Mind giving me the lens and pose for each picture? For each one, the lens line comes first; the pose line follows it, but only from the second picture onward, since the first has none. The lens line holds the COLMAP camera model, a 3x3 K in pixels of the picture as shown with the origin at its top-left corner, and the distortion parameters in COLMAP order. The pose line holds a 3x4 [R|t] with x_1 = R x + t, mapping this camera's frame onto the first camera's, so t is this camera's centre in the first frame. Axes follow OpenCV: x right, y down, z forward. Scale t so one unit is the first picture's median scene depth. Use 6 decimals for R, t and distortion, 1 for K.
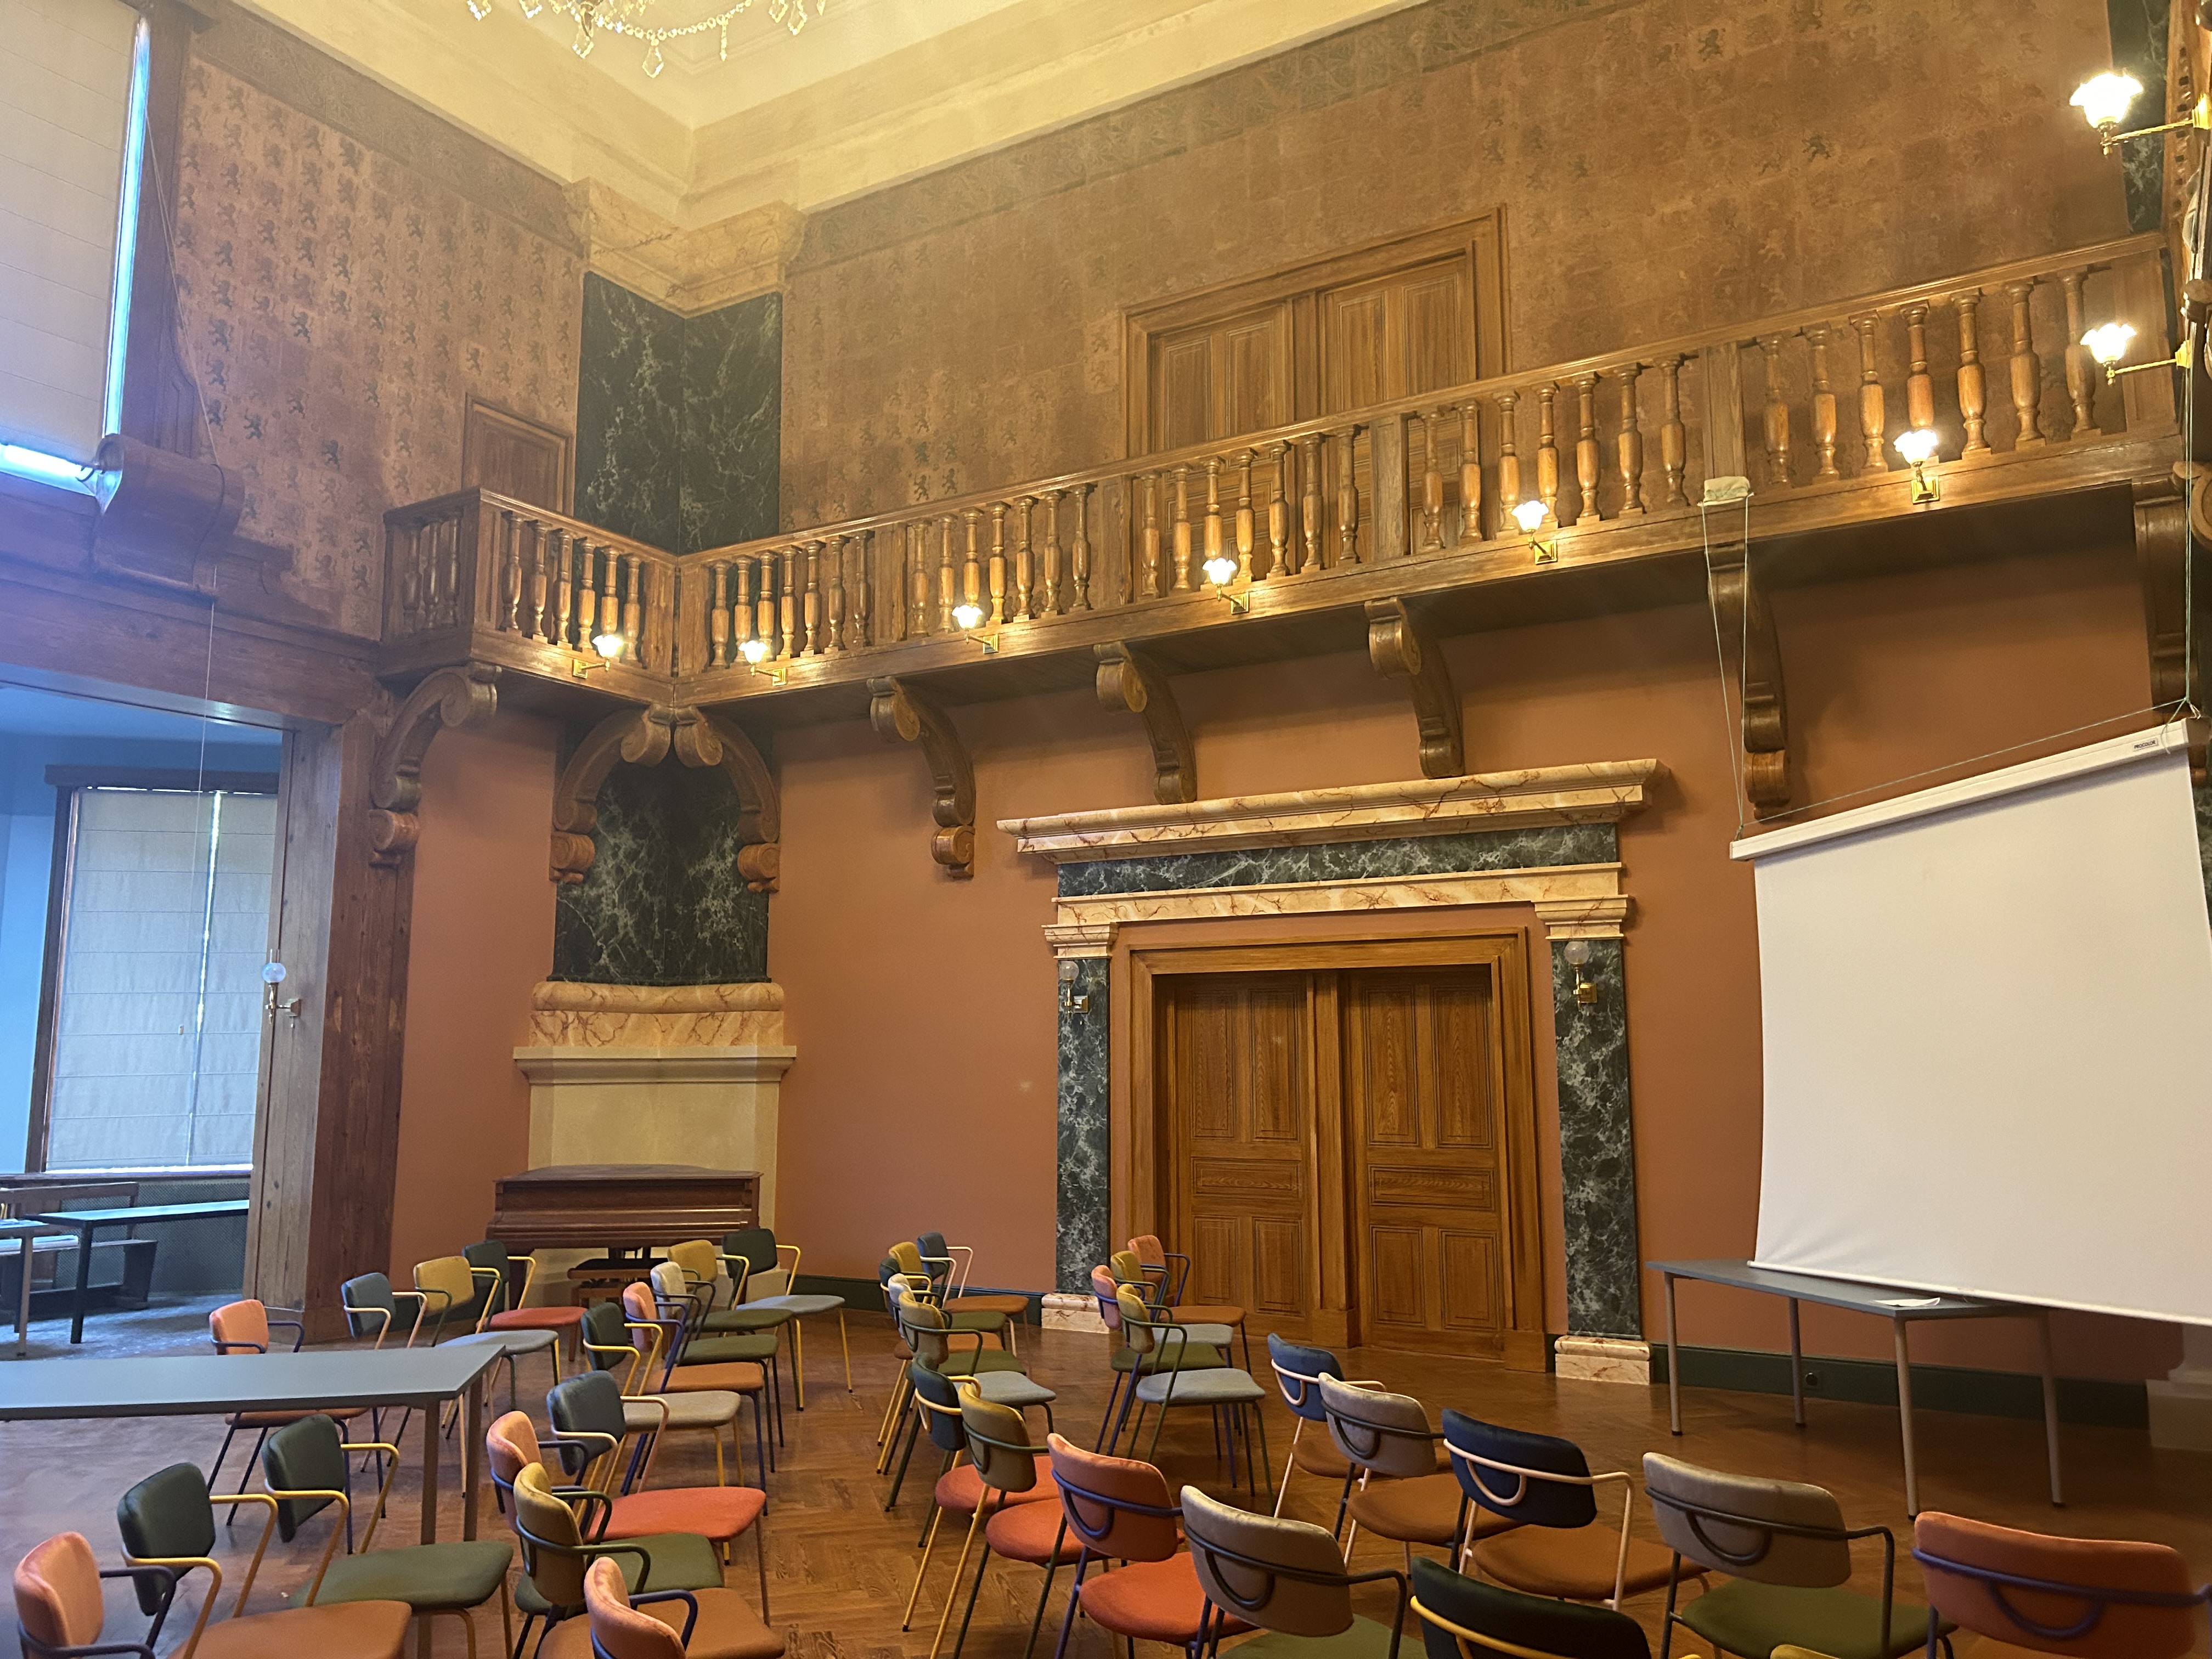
lens RADIAL K [[1670.9, 0, 1106.0], [0, 1670.9, 829.5], [0, 0, 1]] dist [0.093790, -0.081122]
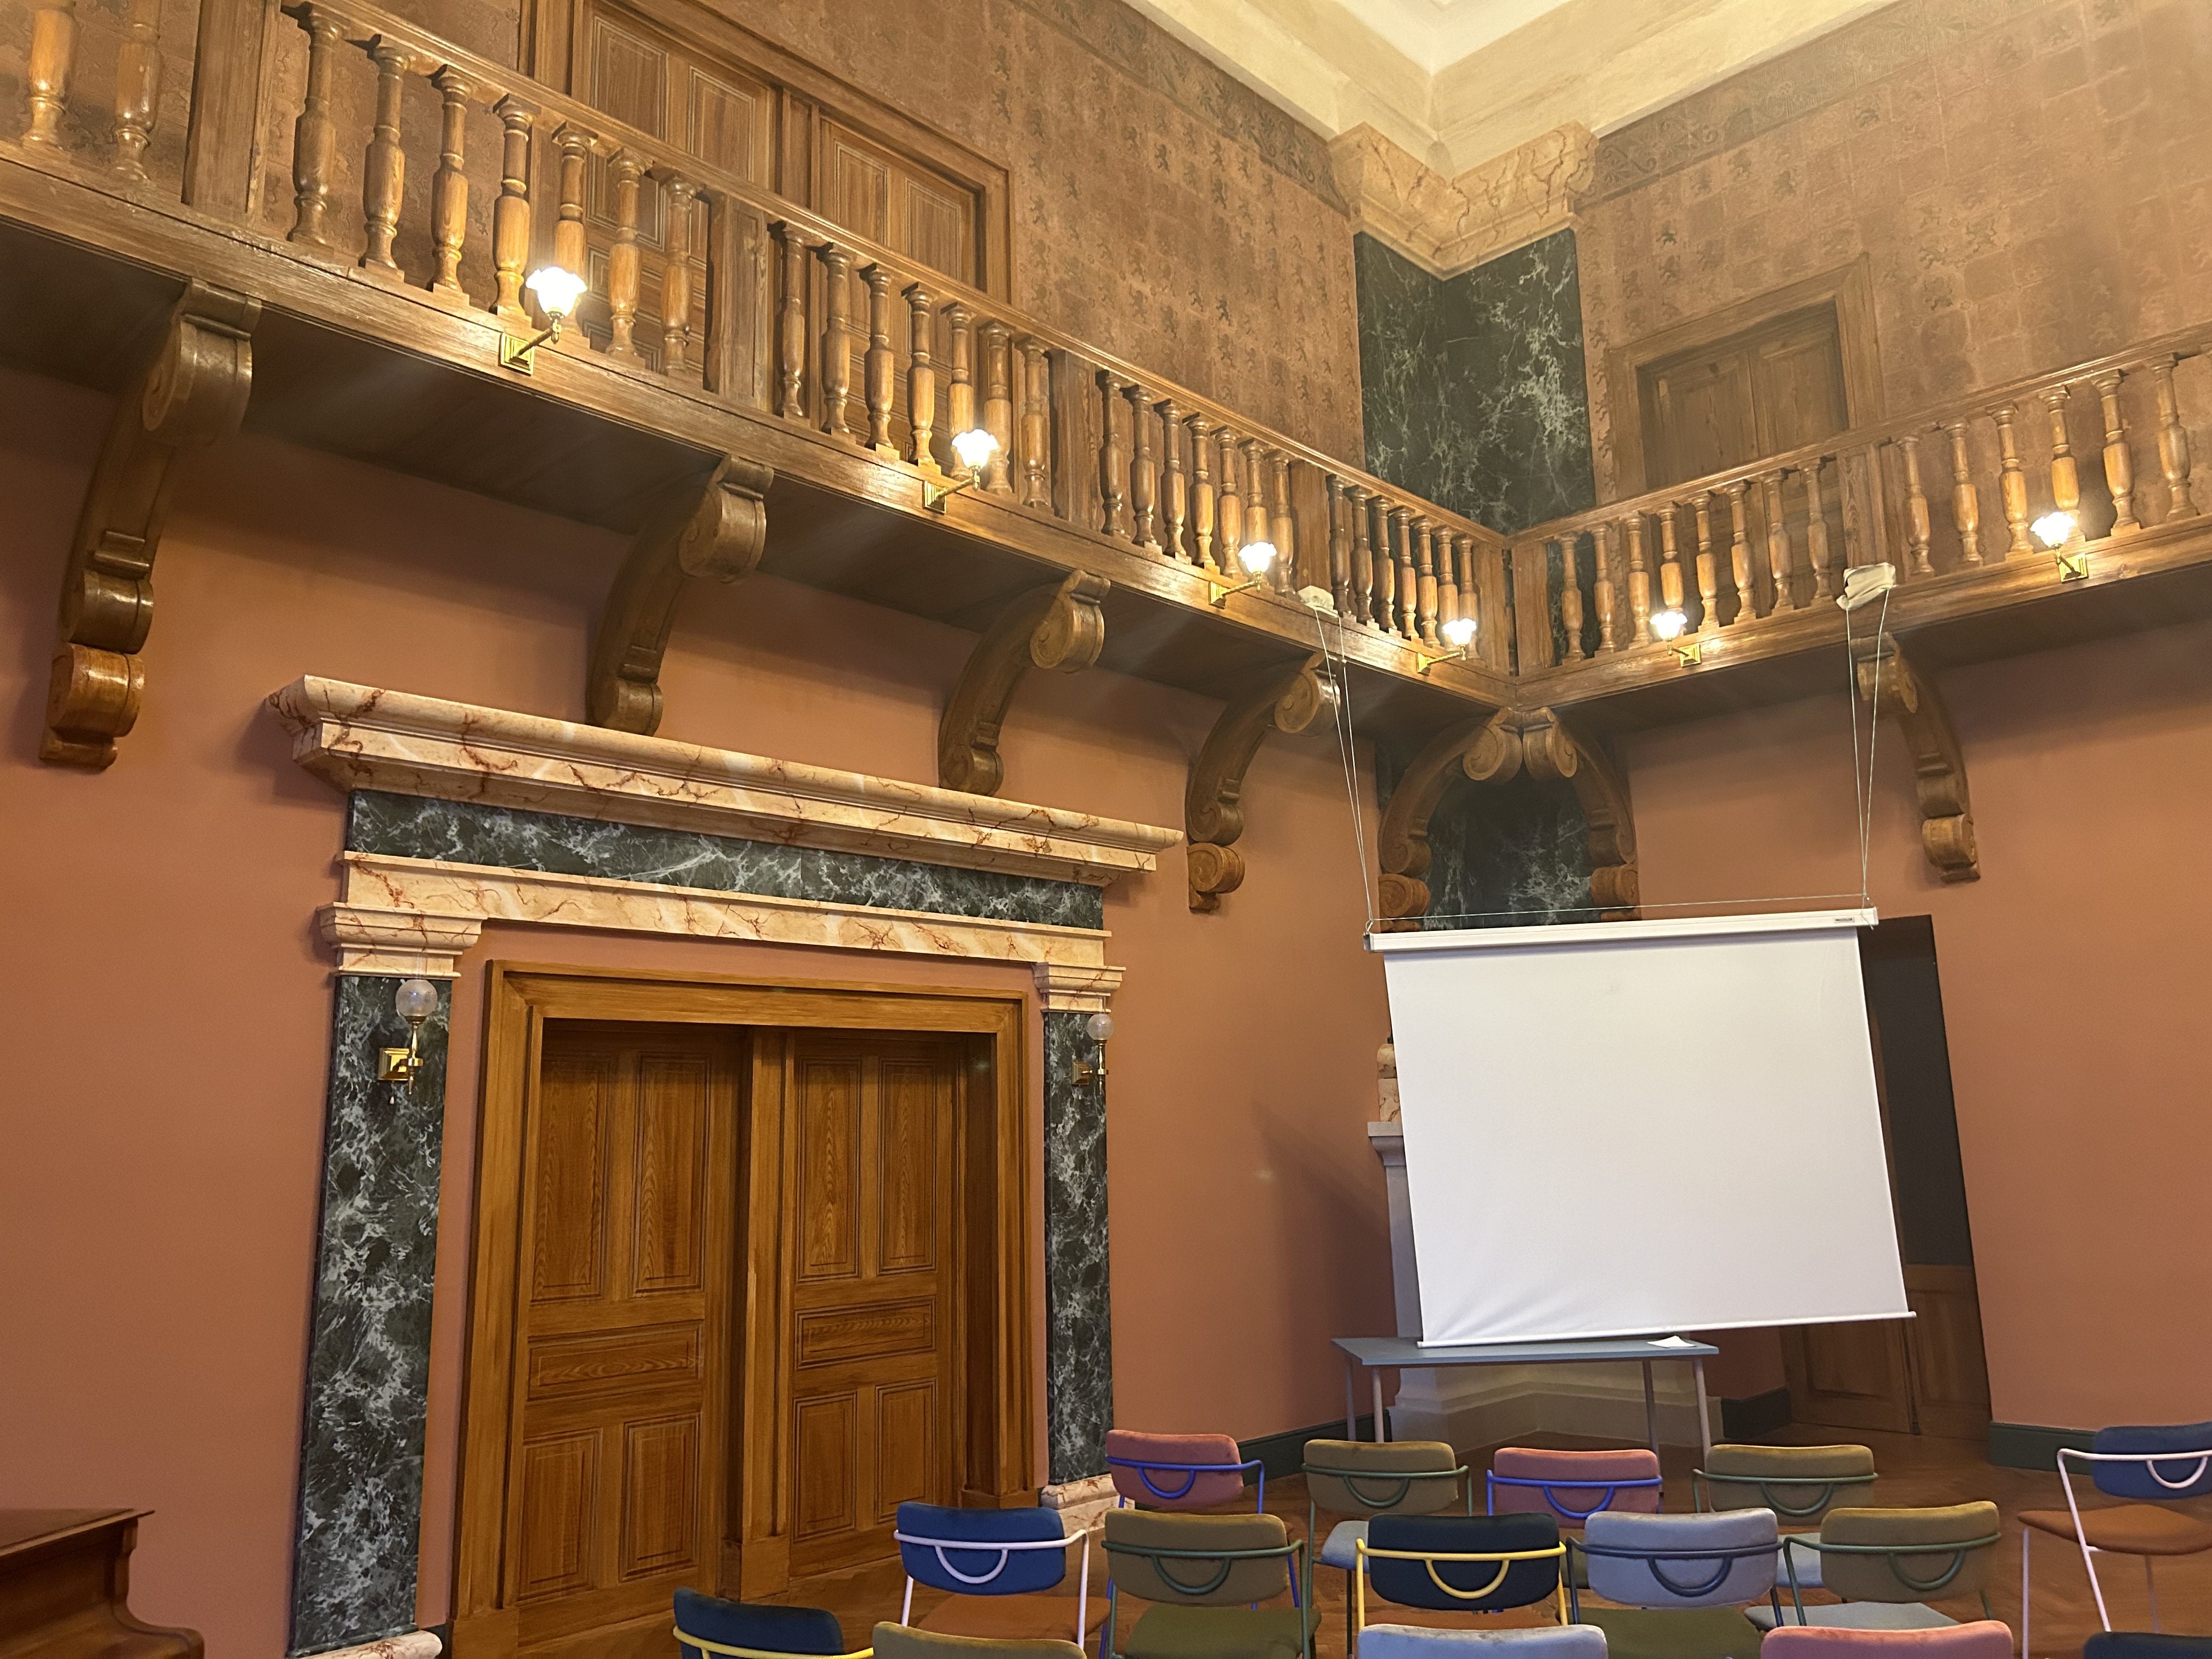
lens RADIAL K [[1686.4, 0, 1147.8], [0, 1686.4, 808.5], [0, 0, 1]] dist [0.078390, -0.145173]
pose [[0.204605, 0.192597, 0.959710, -0.507300], [-0.108650, 0.978862, -0.173276, 0.096270], [-0.972796, -0.068819, 0.221206, 0.680953]]
